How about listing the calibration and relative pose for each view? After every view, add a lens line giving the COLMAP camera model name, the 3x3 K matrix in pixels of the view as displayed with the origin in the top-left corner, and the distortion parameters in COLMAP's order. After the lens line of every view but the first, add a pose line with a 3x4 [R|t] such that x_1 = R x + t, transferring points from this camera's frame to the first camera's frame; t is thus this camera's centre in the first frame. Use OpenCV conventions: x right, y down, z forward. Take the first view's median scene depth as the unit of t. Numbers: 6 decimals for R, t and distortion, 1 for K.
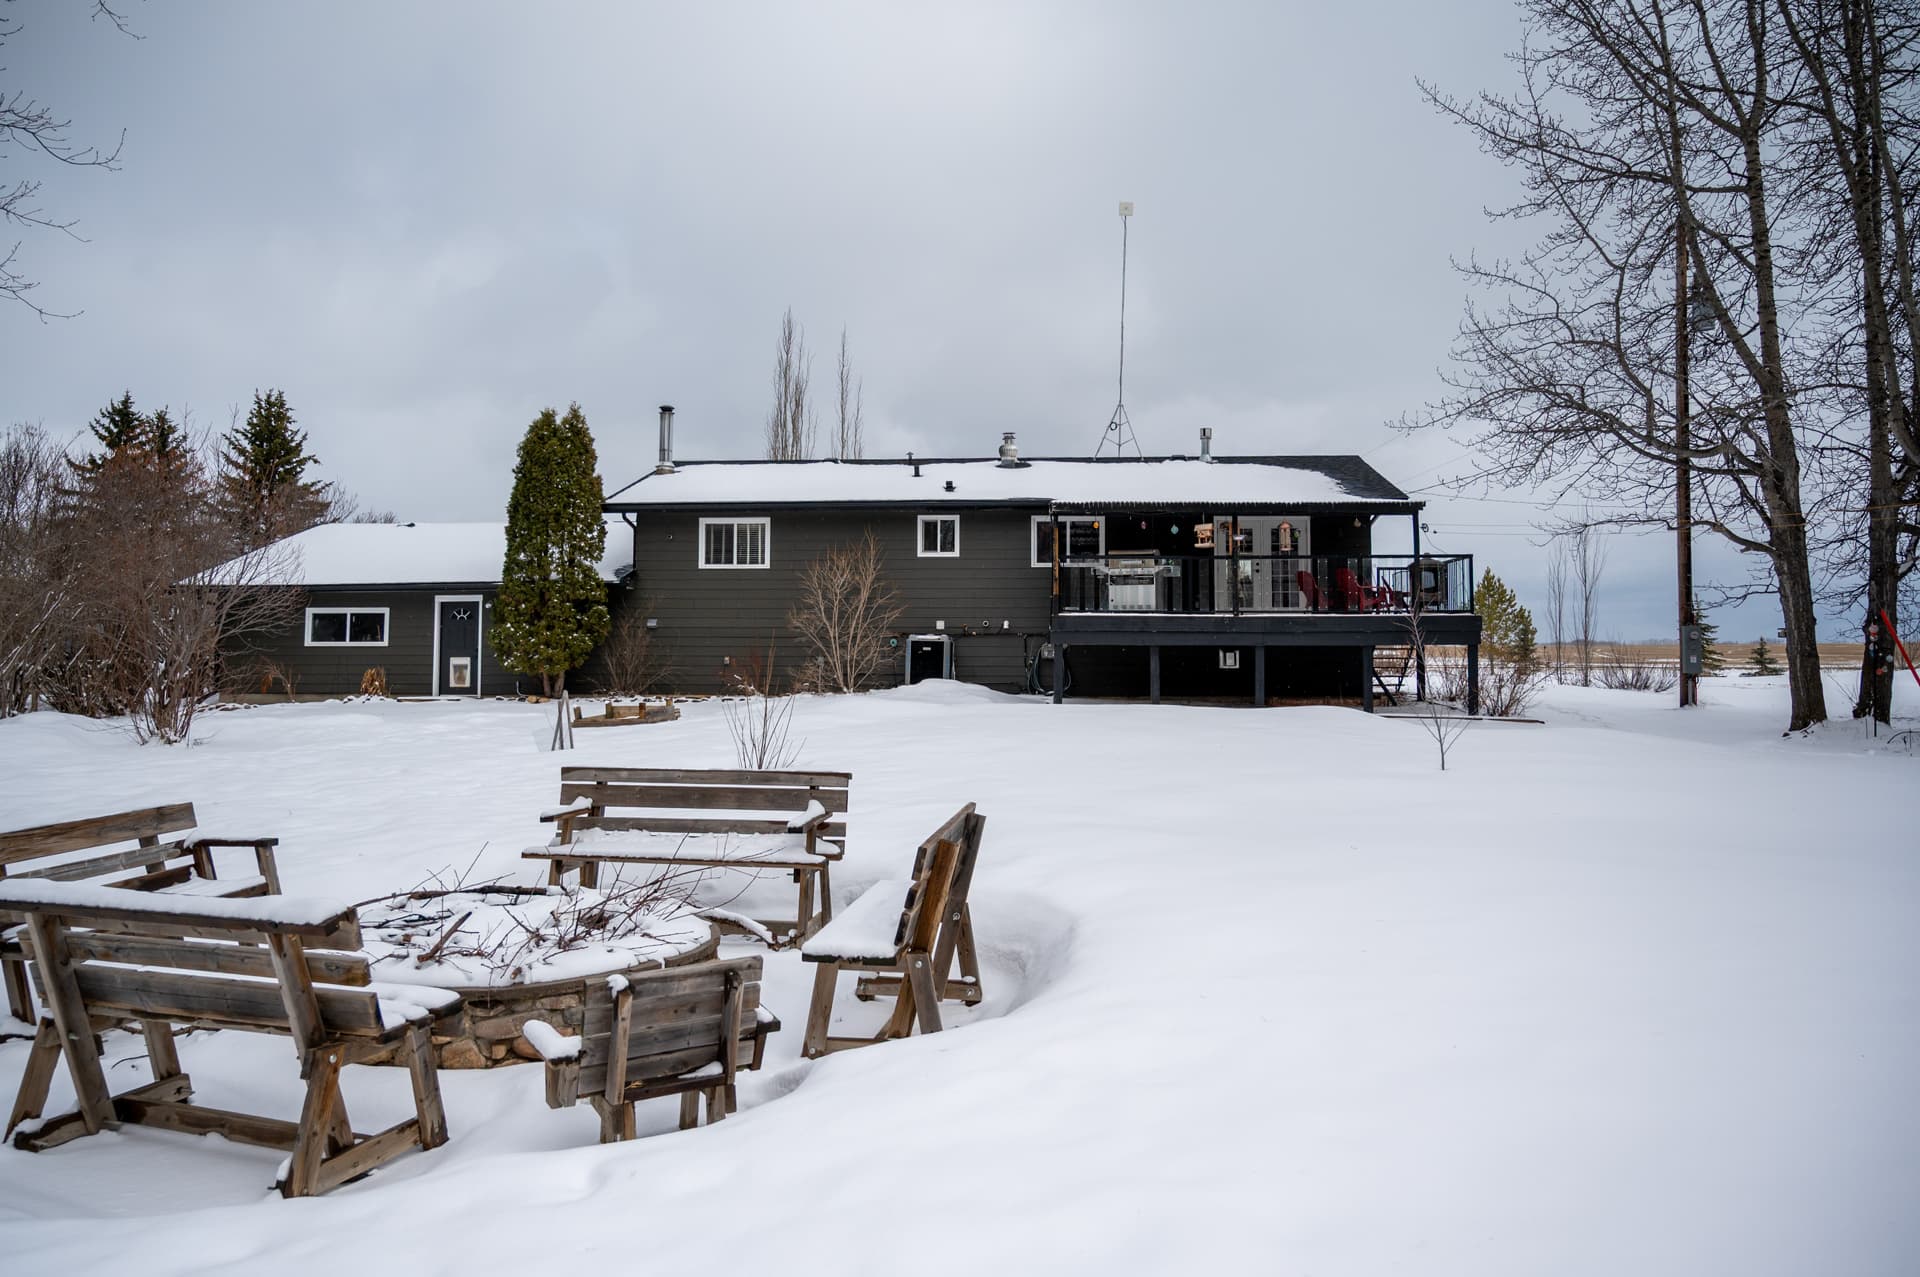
lens RADIAL K [[1321.3, 0, 949.2], [0, 1321.3, 621.6], [0, 0, 1]] dist [-0.017302, 0.003777]
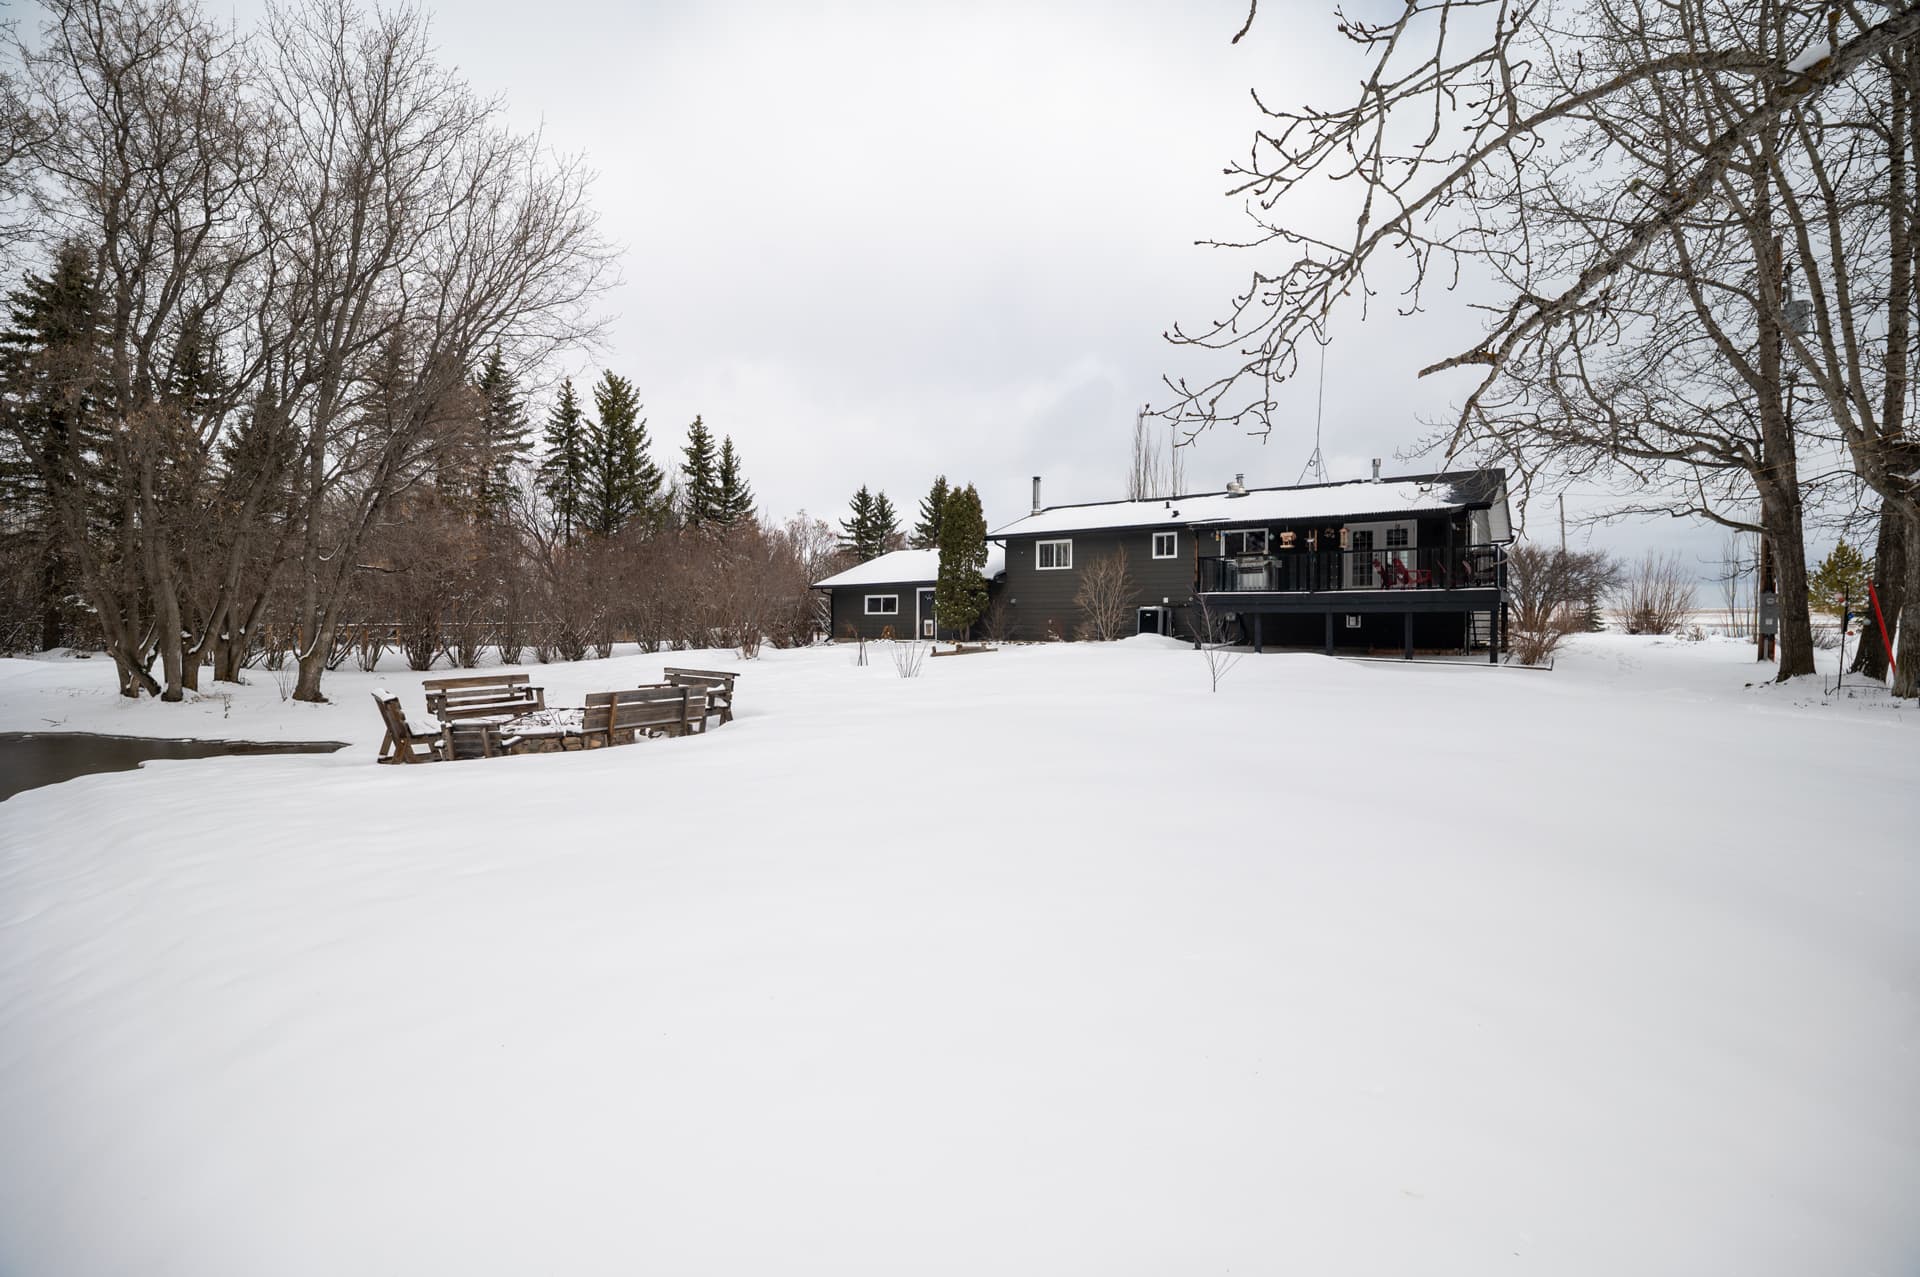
lens RADIAL K [[859.3, 0, 991.5], [0, 859.3, 647.0], [0, 0, 1]] dist [-0.003952, 0.000160]
pose [[0.851364, 0.016469, -0.524318, 0.368290], [0.016086, 0.998217, 0.057474, -0.004087], [0.524329, -0.057365, 0.849581, -0.018481]]
